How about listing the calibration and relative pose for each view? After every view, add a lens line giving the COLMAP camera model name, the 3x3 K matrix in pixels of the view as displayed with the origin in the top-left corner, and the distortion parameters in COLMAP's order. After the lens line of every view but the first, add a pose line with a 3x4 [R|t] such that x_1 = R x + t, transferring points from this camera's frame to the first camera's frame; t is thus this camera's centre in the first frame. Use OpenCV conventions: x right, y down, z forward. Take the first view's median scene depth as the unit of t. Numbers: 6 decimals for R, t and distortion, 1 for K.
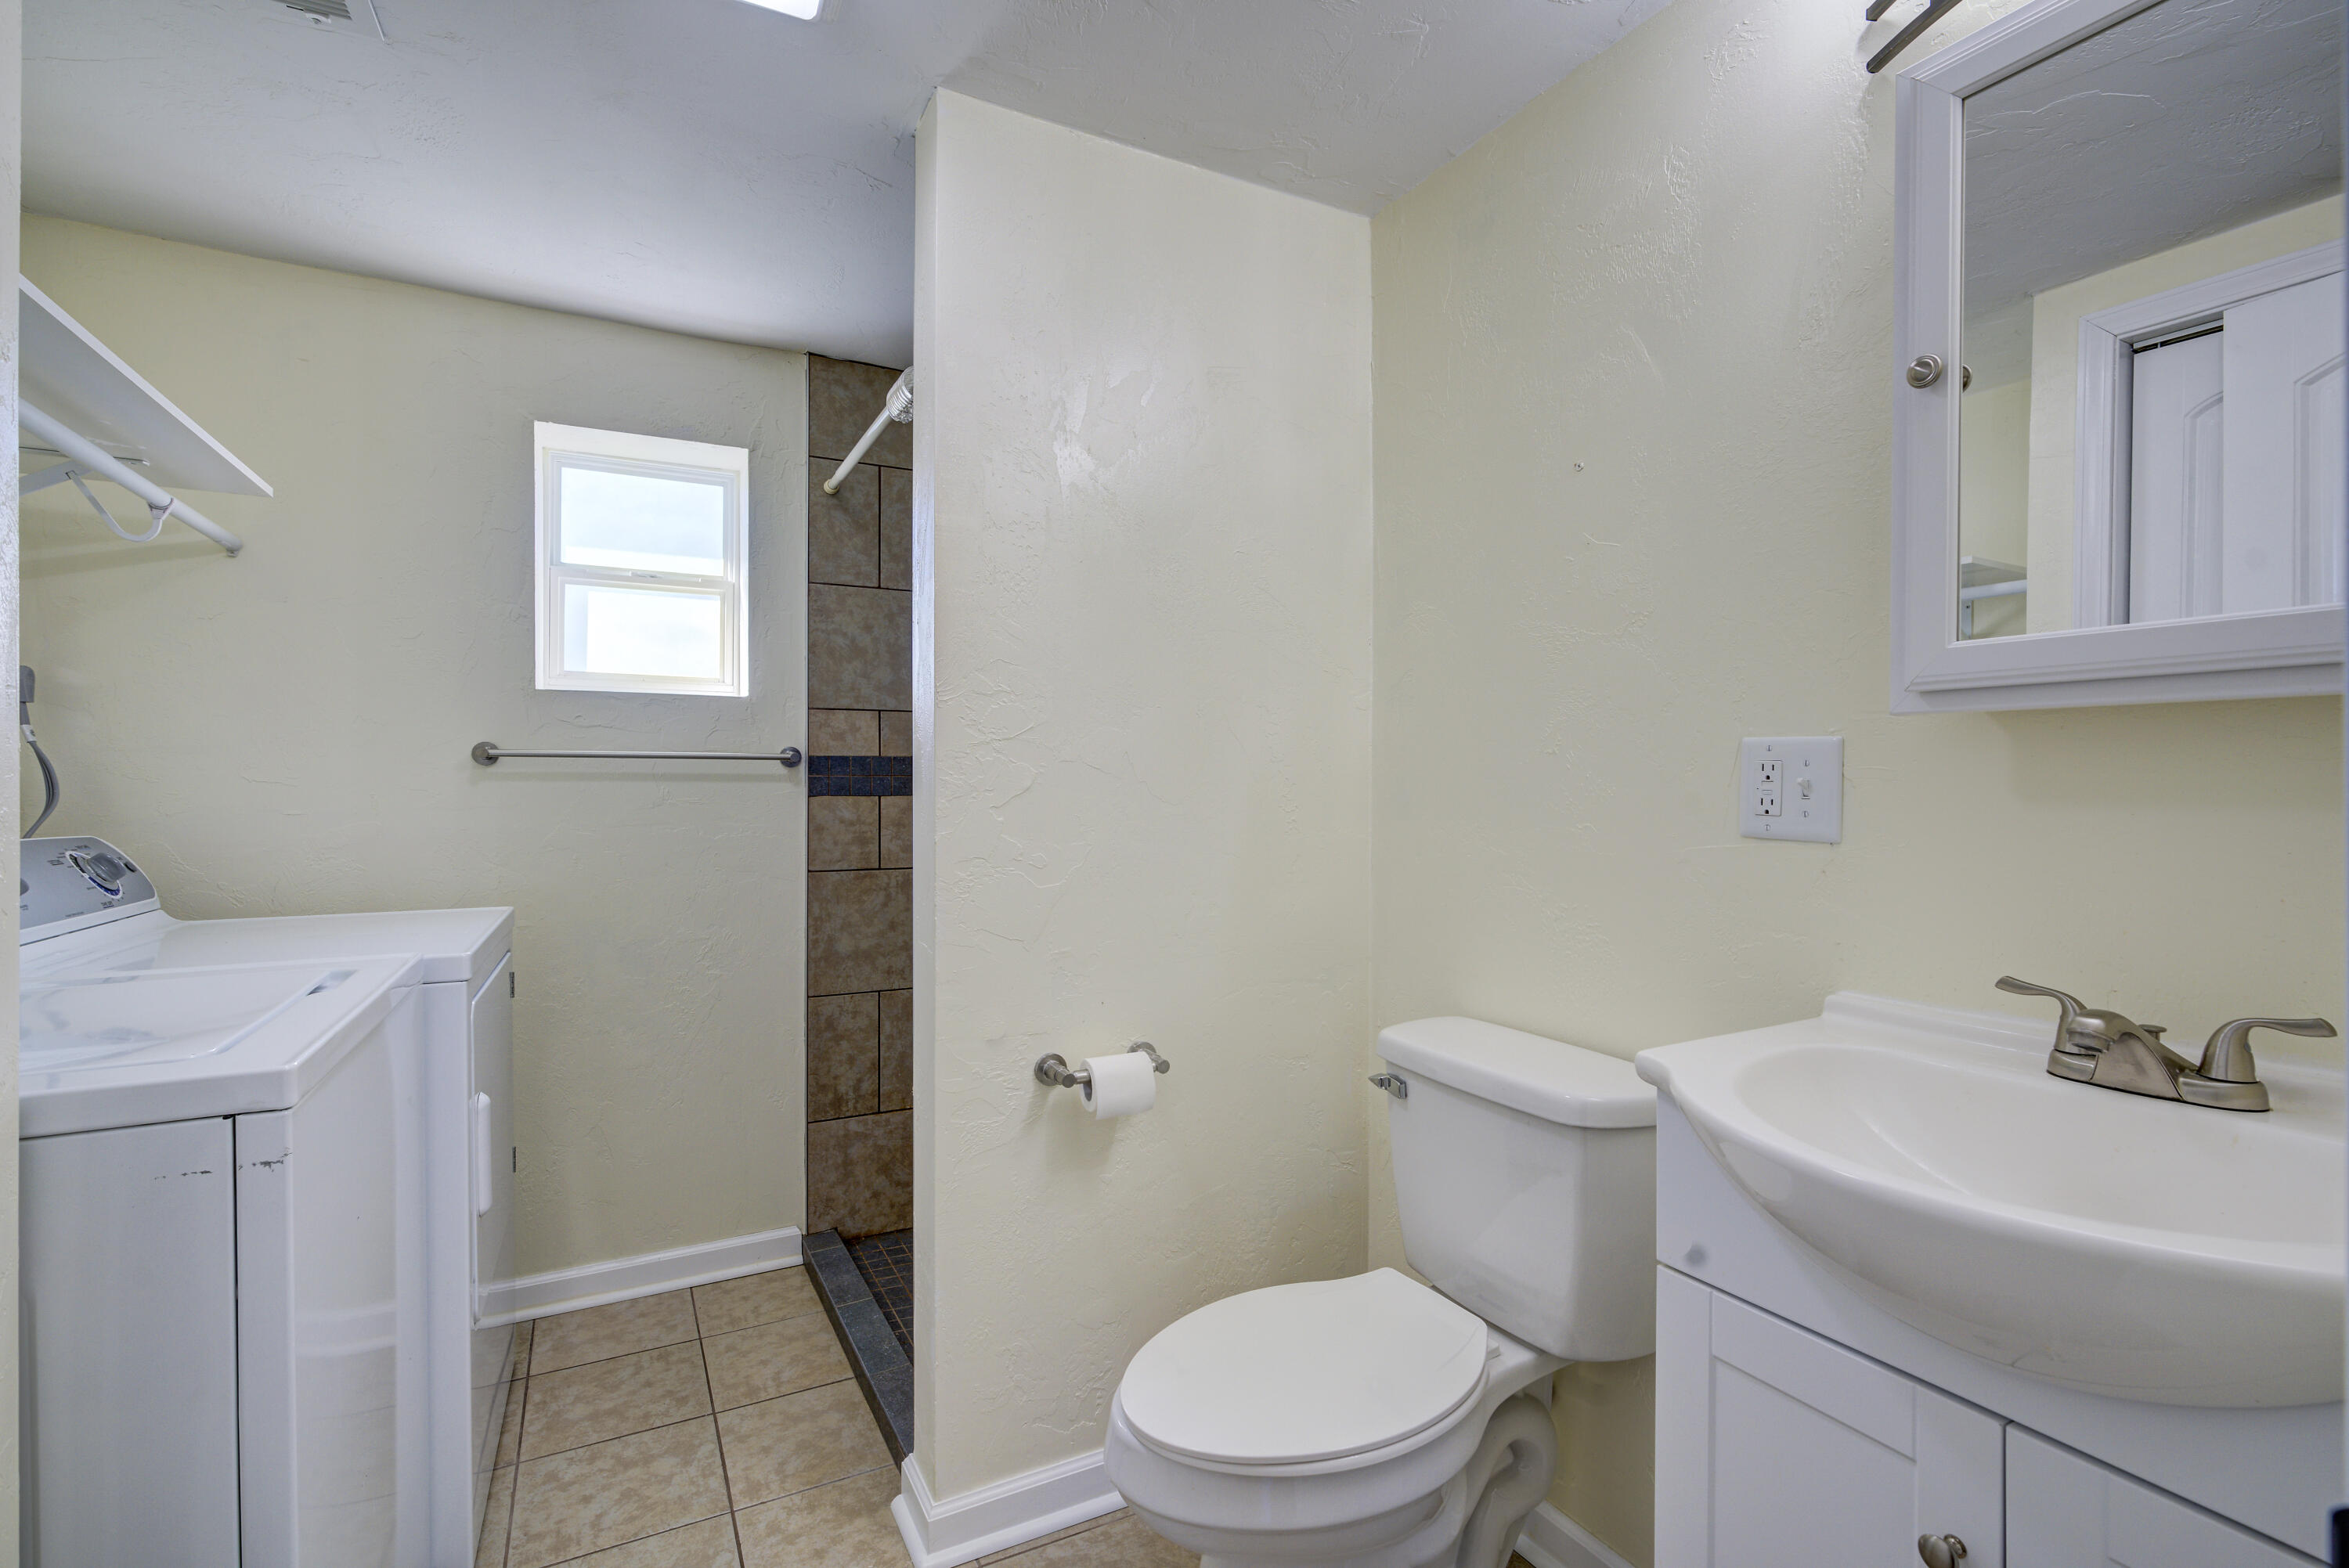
lens RADIAL K [[1077.6, 0, 1181.2], [0, 1077.6, 778.0], [0, 0, 1]] dist [-0.002599, -0.000019]
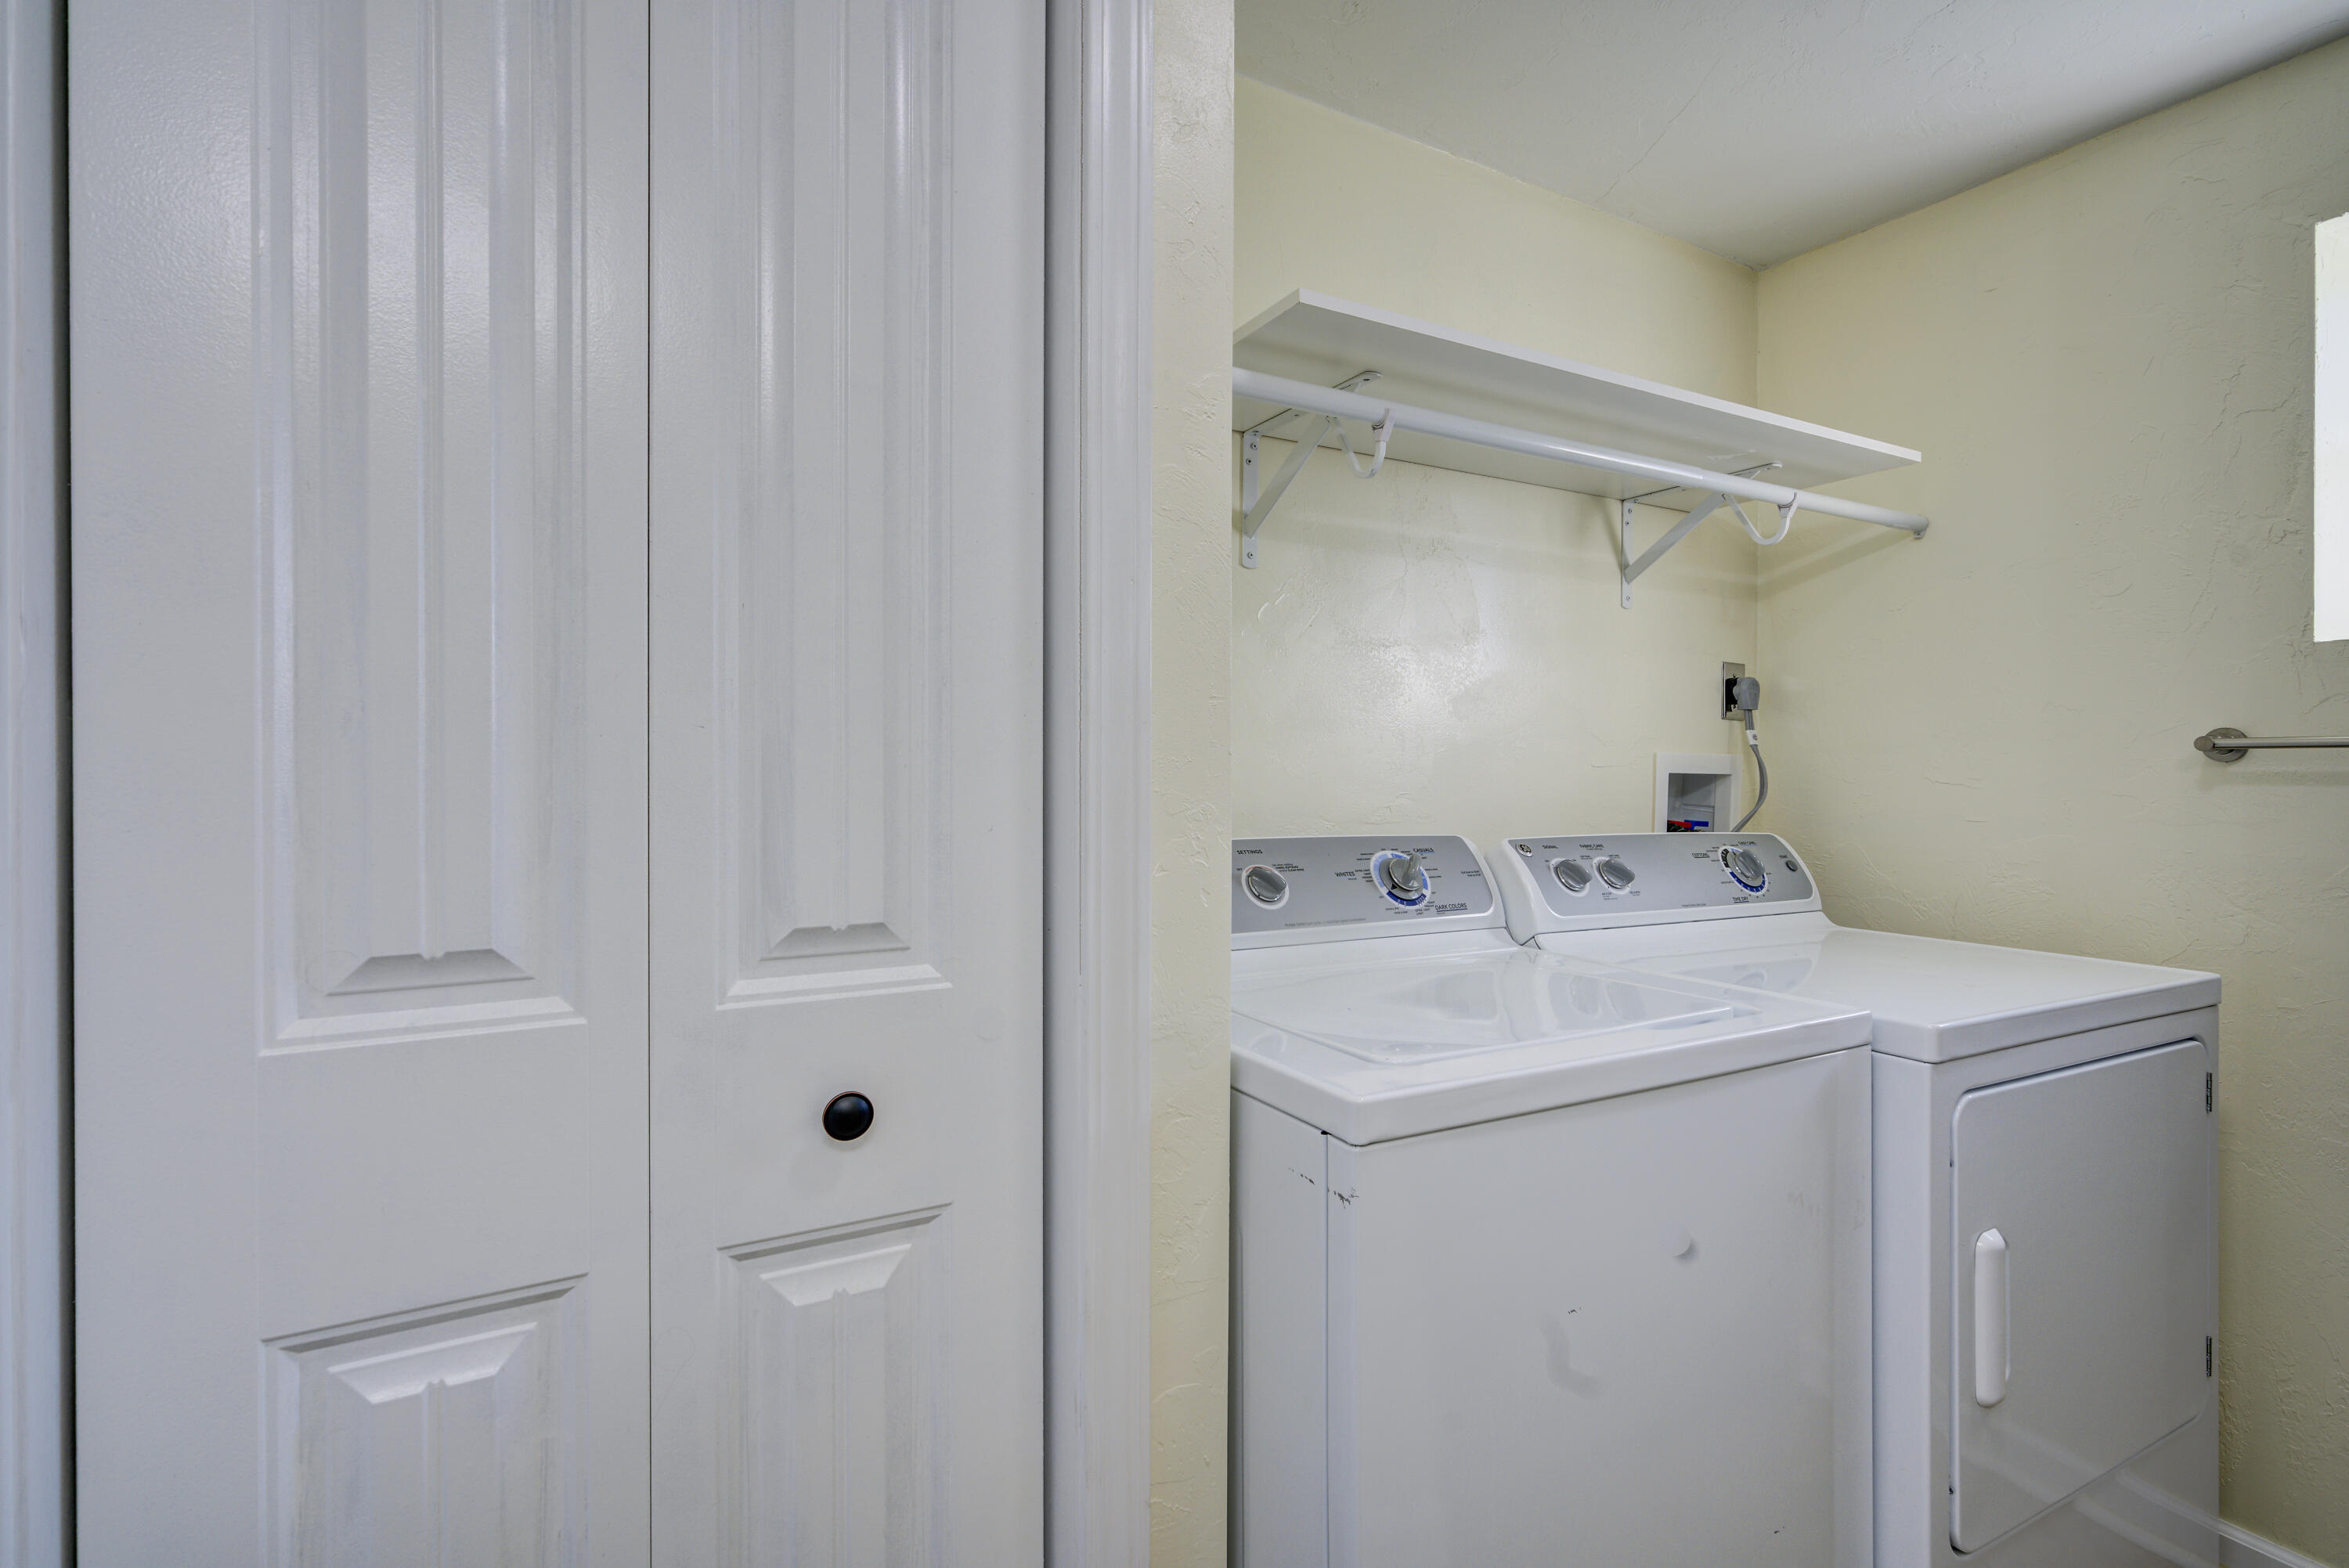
lens RADIAL K [[1077.6, 0, 1181.2], [0, 1077.6, 778.0], [0, 0, 1]] dist [-0.002599, -0.000019]
pose [[0.019787, 0.002528, -0.999801, 0.030209], [-0.003998, 0.999989, 0.002449, -0.000444], [0.999796, 0.003949, 0.019797, 0.388433]]
